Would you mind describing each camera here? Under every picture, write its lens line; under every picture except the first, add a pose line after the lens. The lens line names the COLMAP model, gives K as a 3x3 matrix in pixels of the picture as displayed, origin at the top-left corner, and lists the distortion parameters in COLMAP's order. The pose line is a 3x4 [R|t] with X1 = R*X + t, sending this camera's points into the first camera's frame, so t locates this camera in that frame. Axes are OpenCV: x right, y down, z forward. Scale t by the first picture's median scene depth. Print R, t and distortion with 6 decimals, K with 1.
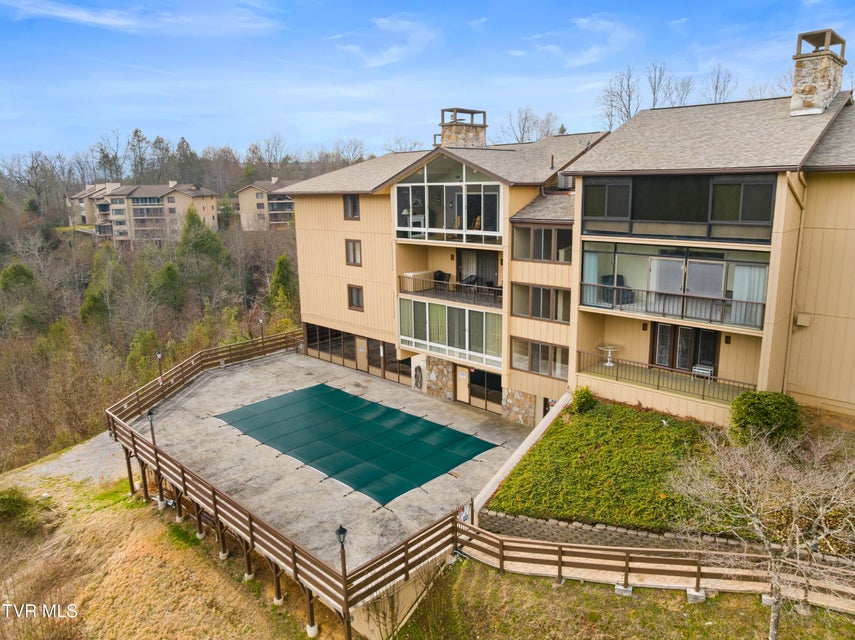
lens RADIAL K [[600.8, 0, 427.5], [0, 600.8, 320.0], [0, 0, 1]] dist [-0.045649, 0.000538]
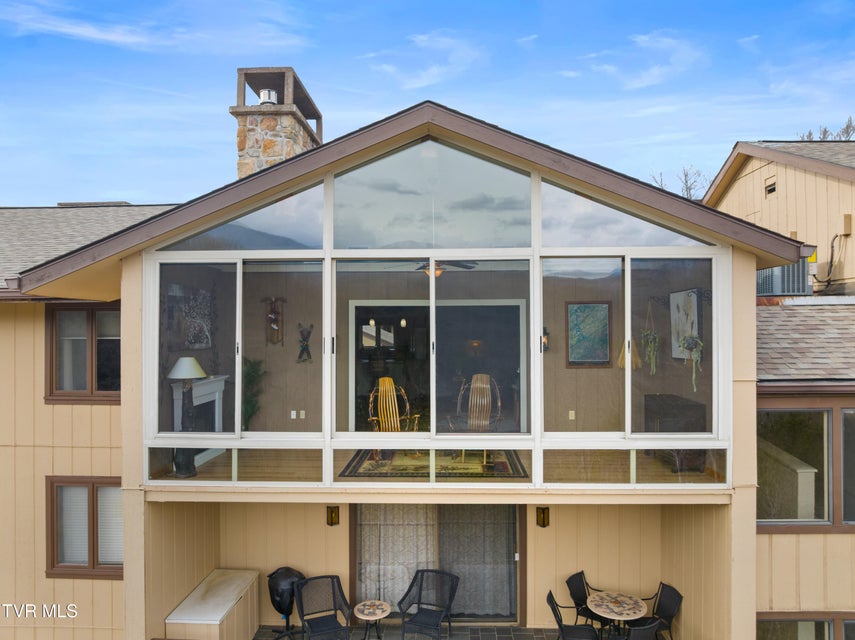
lens RADIAL K [[610.1, 0, 427.5], [0, 610.1, 320.0], [0, 0, 1]] dist [-0.044426, 0.005738]
pose [[0.745355, 0.026204, 0.666153, -0.142609], [0.137975, 0.971530, -0.192596, -0.153362], [-0.652234, 0.235465, 0.720519, 0.835518]]
